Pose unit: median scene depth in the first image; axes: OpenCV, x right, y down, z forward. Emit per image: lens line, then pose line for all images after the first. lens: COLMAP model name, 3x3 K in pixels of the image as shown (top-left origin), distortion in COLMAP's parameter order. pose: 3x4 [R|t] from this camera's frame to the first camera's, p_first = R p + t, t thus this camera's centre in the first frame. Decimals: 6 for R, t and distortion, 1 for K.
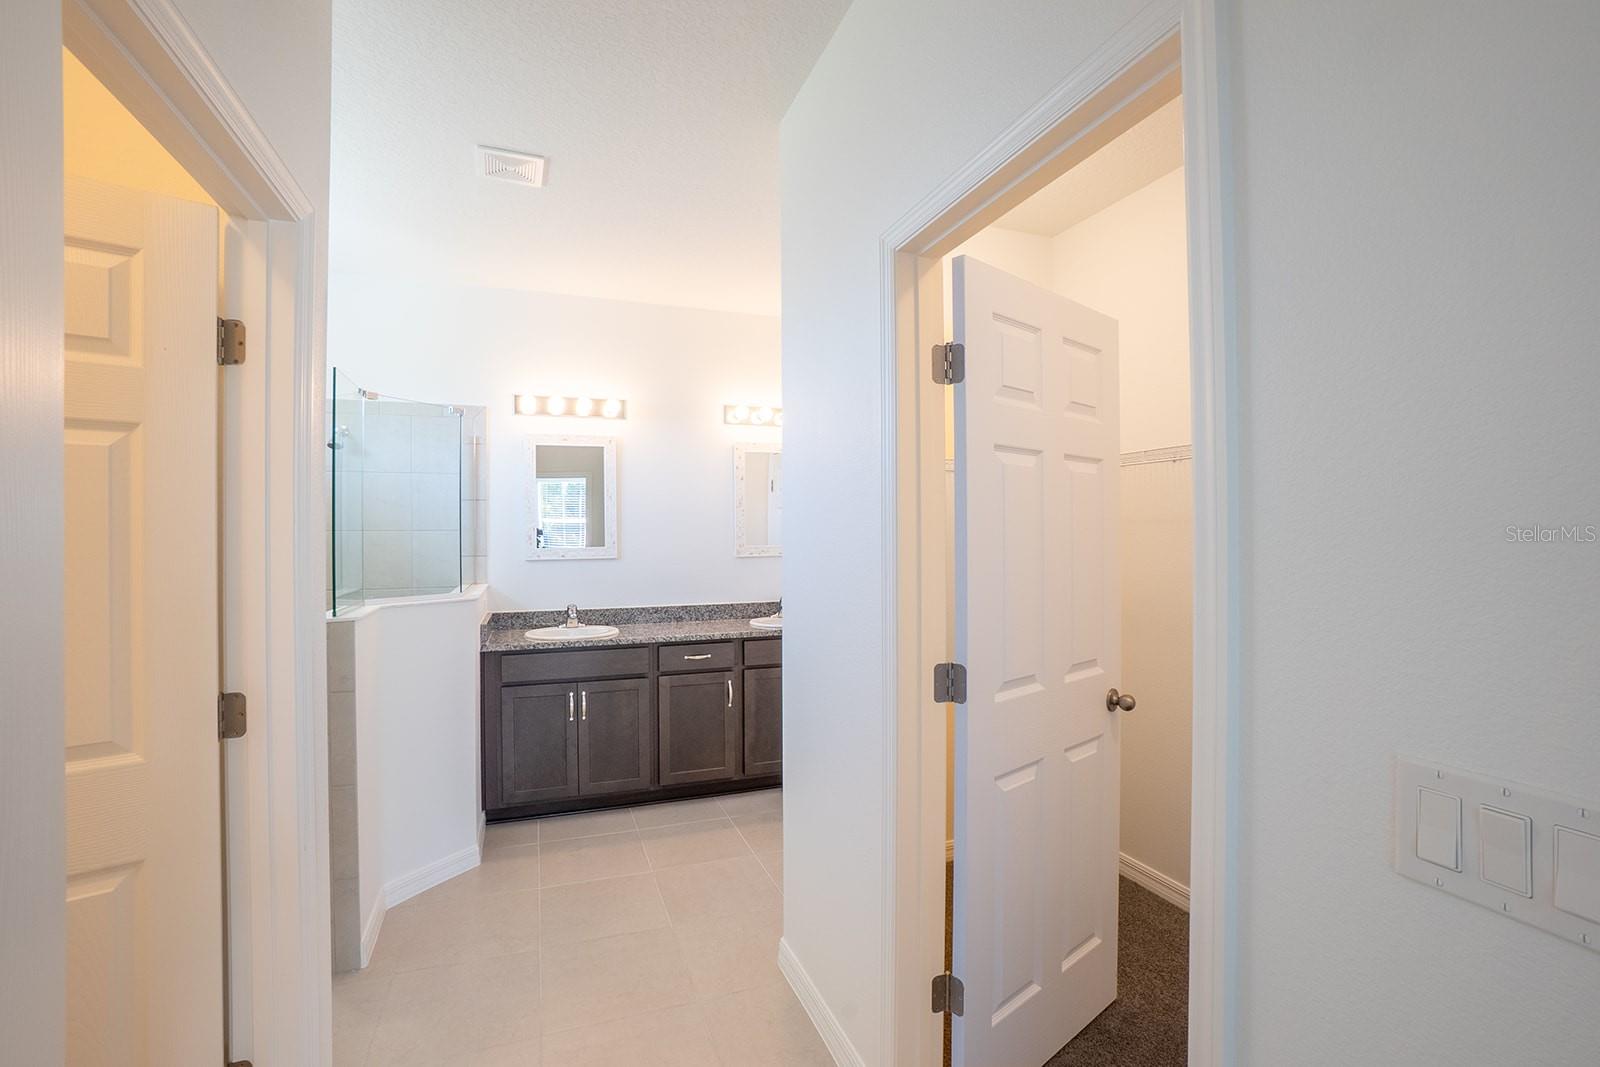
lens RADIAL K [[711.4, 0, 798.0], [0, 711.4, 528.7], [0, 0, 1]] dist [-0.065122, 0.024963]
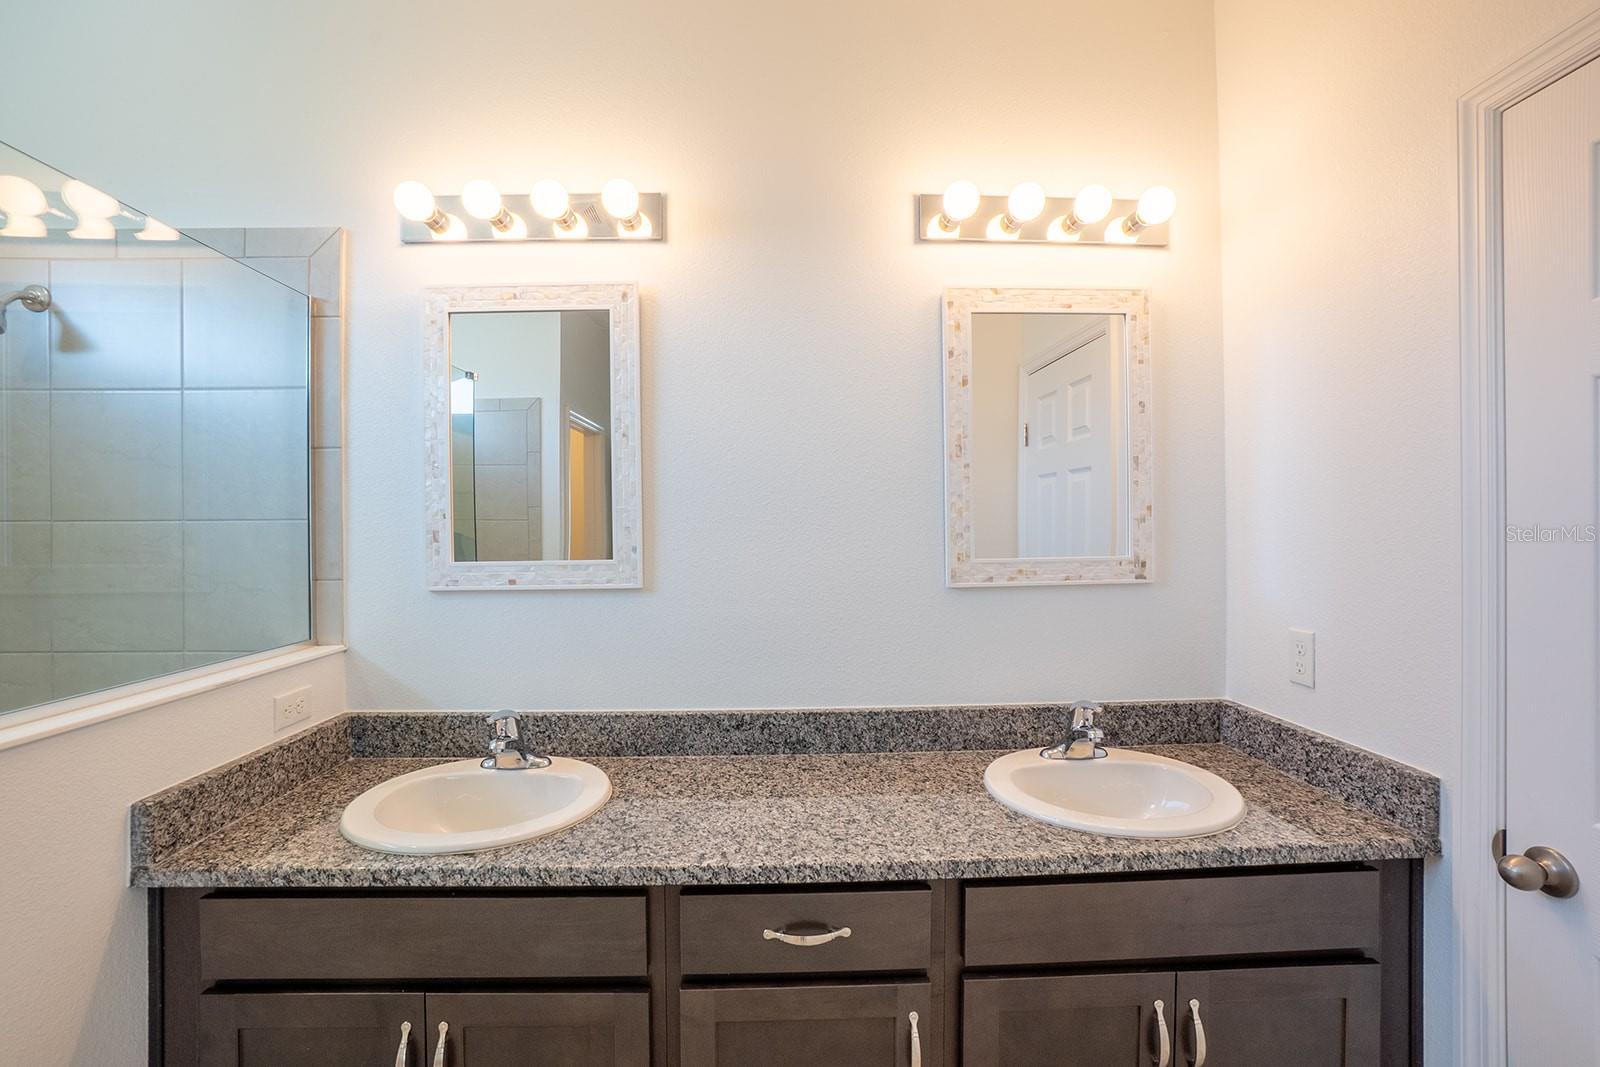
lens RADIAL K [[711.4, 0, 798.0], [0, 711.4, 528.7], [0, 0, 1]] dist [-0.065122, 0.024963]
pose [[0.948775, 0.001284, -0.315949, -0.046782], [0.001847, 0.999952, 0.009610, 0.004516], [0.315946, -0.009702, 0.948728, 0.657542]]
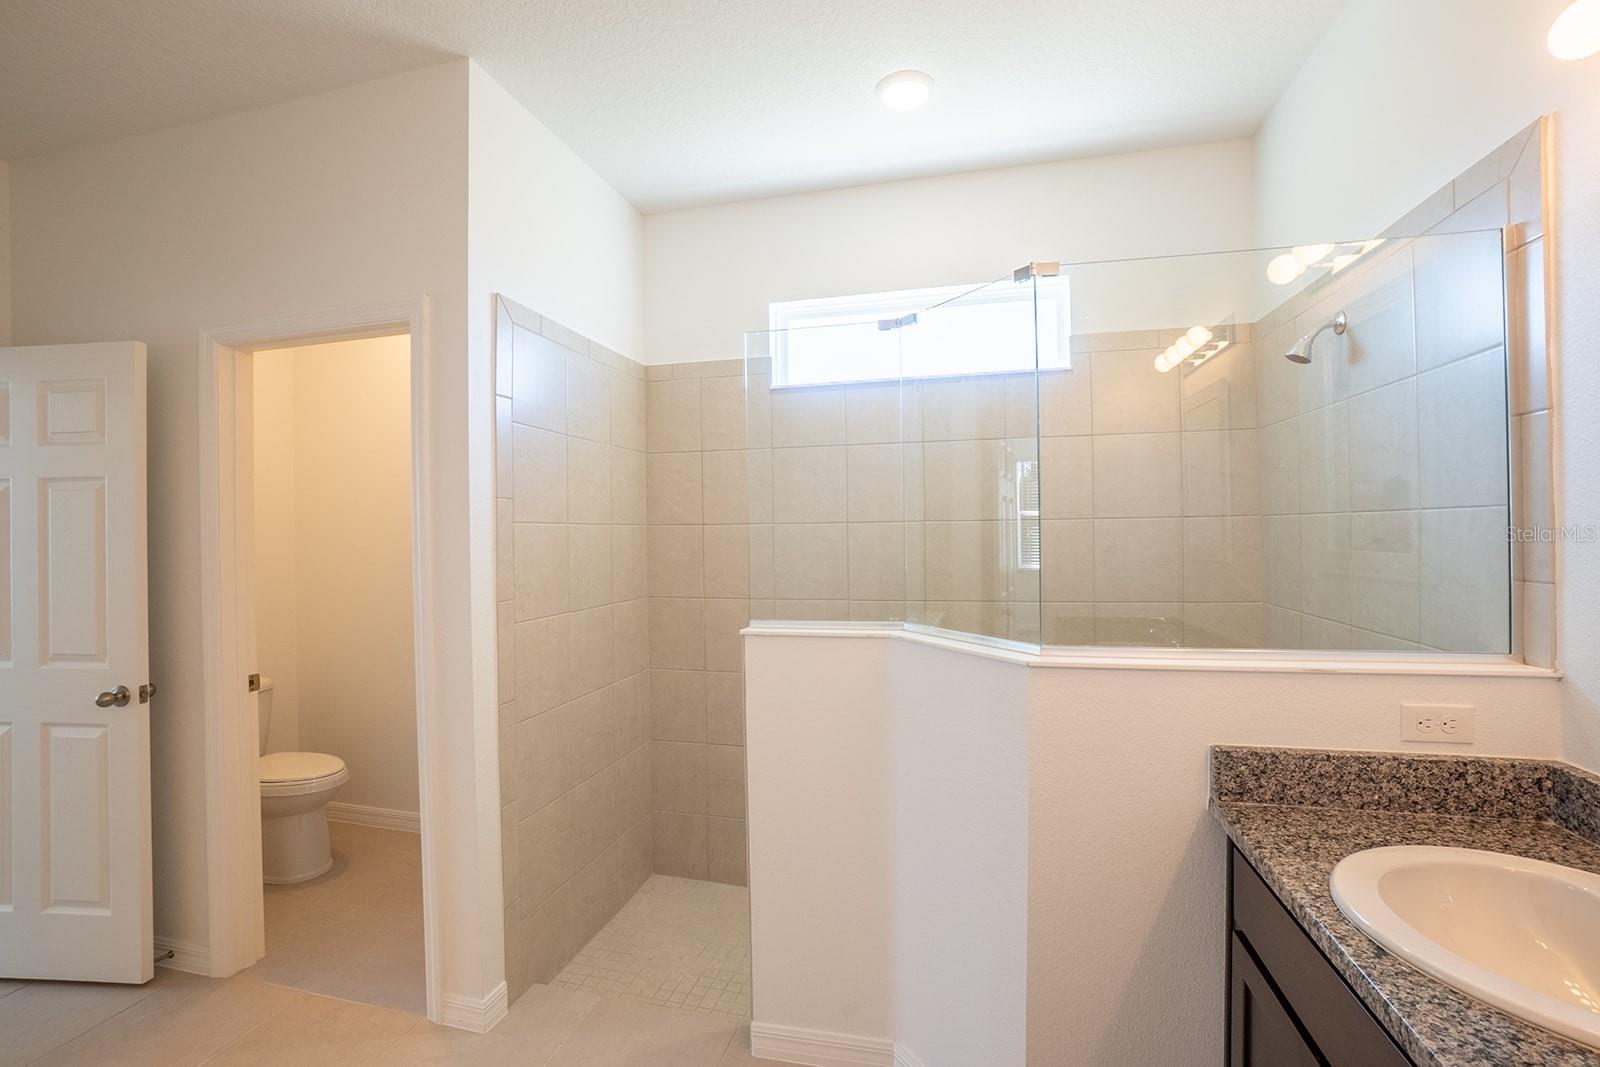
lens RADIAL K [[711.4, 0, 798.0], [0, 711.4, 528.7], [0, 0, 1]] dist [-0.065122, 0.024963]
pose [[-0.562111, 0.009250, -0.827010, 0.006029], [0.020866, 0.999778, -0.003000, 0.007683], [0.826798, -0.018943, -0.562179, 0.849339]]
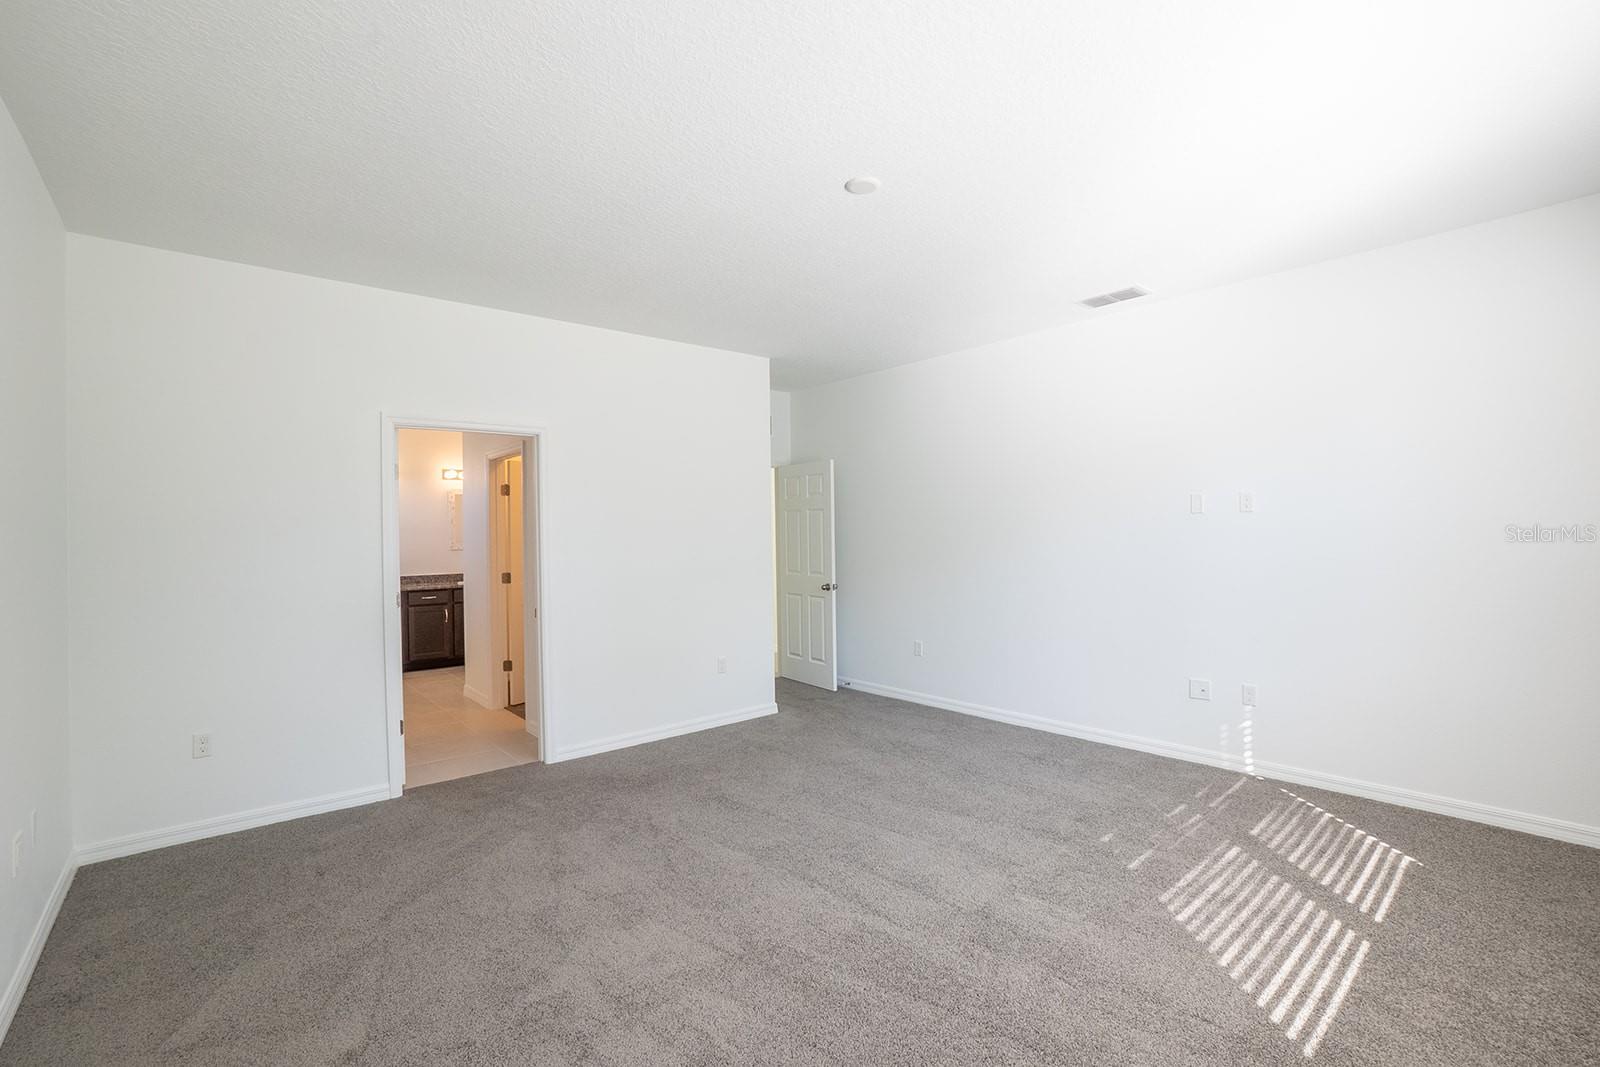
lens RADIAL K [[711.4, 0, 798.0], [0, 711.4, 528.7], [0, 0, 1]] dist [-0.065122, 0.024963]
pose [[0.937453, -0.005786, 0.348065, 0.142582], [0.005984, 0.999982, 0.000507, -0.011676], [-0.348061, 0.001608, 0.937470, -1.158791]]
